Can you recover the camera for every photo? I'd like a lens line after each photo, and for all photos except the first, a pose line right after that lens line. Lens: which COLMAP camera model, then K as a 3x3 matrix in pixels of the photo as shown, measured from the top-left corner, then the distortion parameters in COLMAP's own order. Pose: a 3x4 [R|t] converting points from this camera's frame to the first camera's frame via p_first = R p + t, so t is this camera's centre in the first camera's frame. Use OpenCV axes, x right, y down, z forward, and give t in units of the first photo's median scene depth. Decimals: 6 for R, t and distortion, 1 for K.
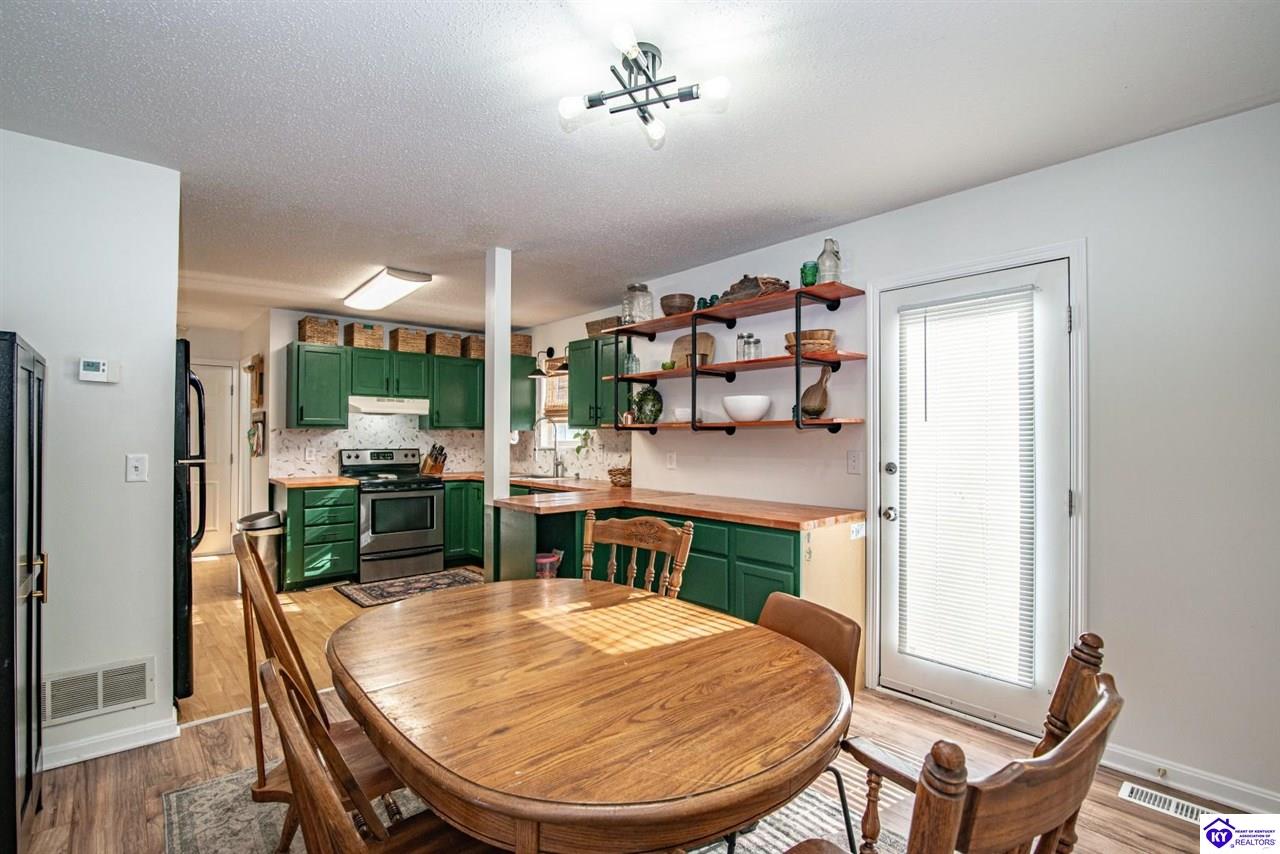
lens RADIAL K [[602.2, 0, 634.3], [0, 602.2, 429.5], [0, 0, 1]] dist [-0.027112, 0.003557]
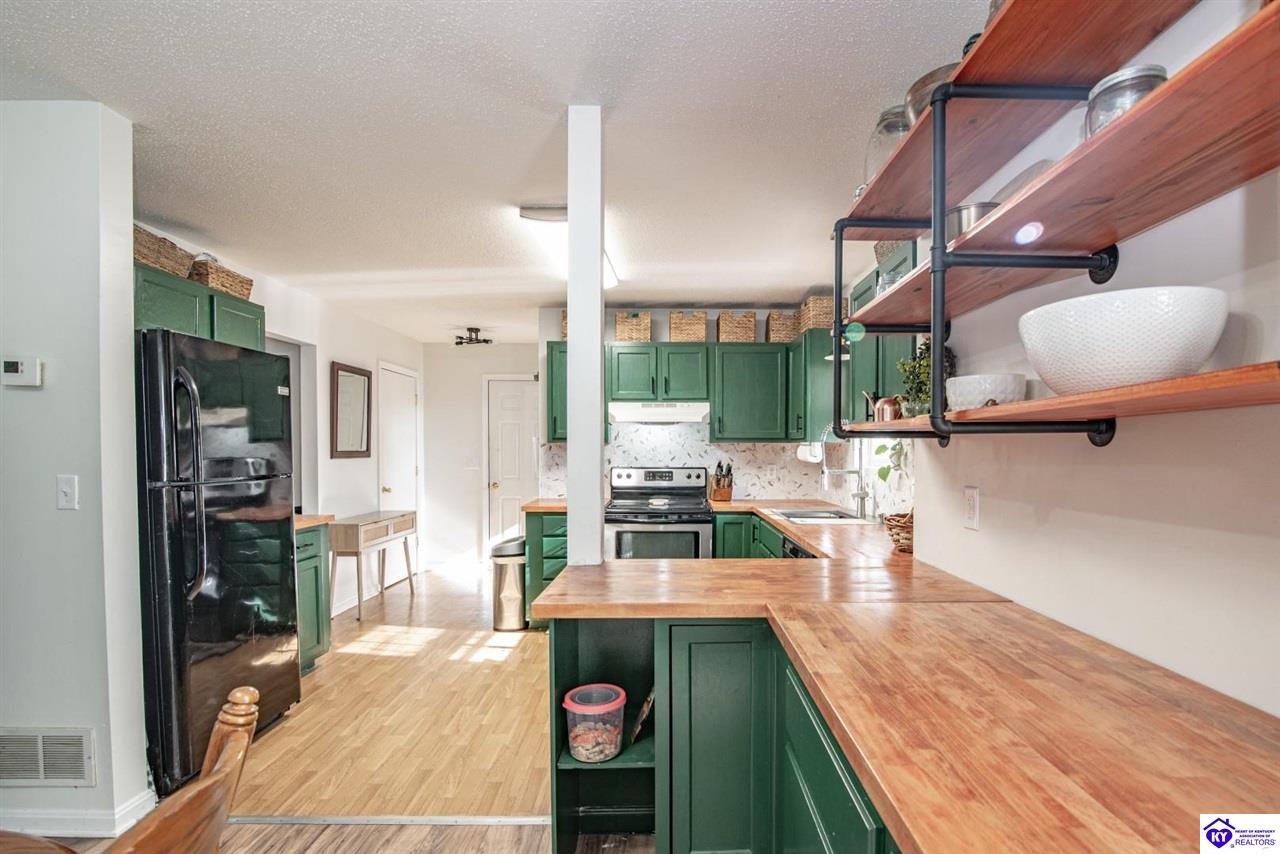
lens RADIAL K [[602.2, 0, 704.2], [0, 602.2, 467.4], [0, 0, 1]] dist [-0.027112, 0.003557]
pose [[0.769146, 0.015725, -0.638879, 0.148309], [0.008692, 0.999347, 0.035062, 0.005372], [0.639014, -0.032521, 0.768508, 0.432965]]
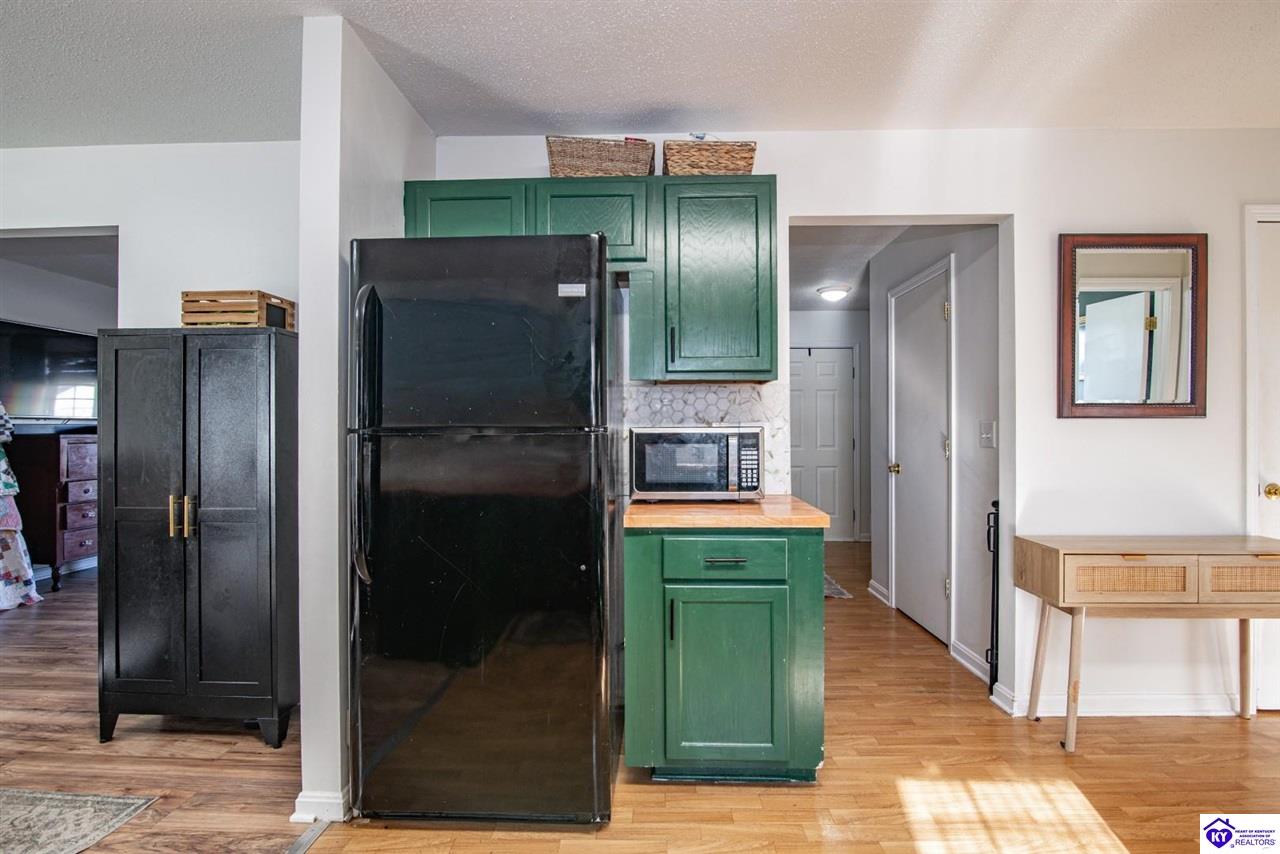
lens RADIAL K [[602.2, 0, 638.1], [0, 602.2, 424.4], [0, 0, 1]] dist [-0.027112, 0.003557]
pose [[-0.711027, -0.009039, -0.703107, -0.238393], [0.004224, 0.999844, -0.017125, 0.028414], [0.703152, -0.015146, -0.710878, 0.820723]]
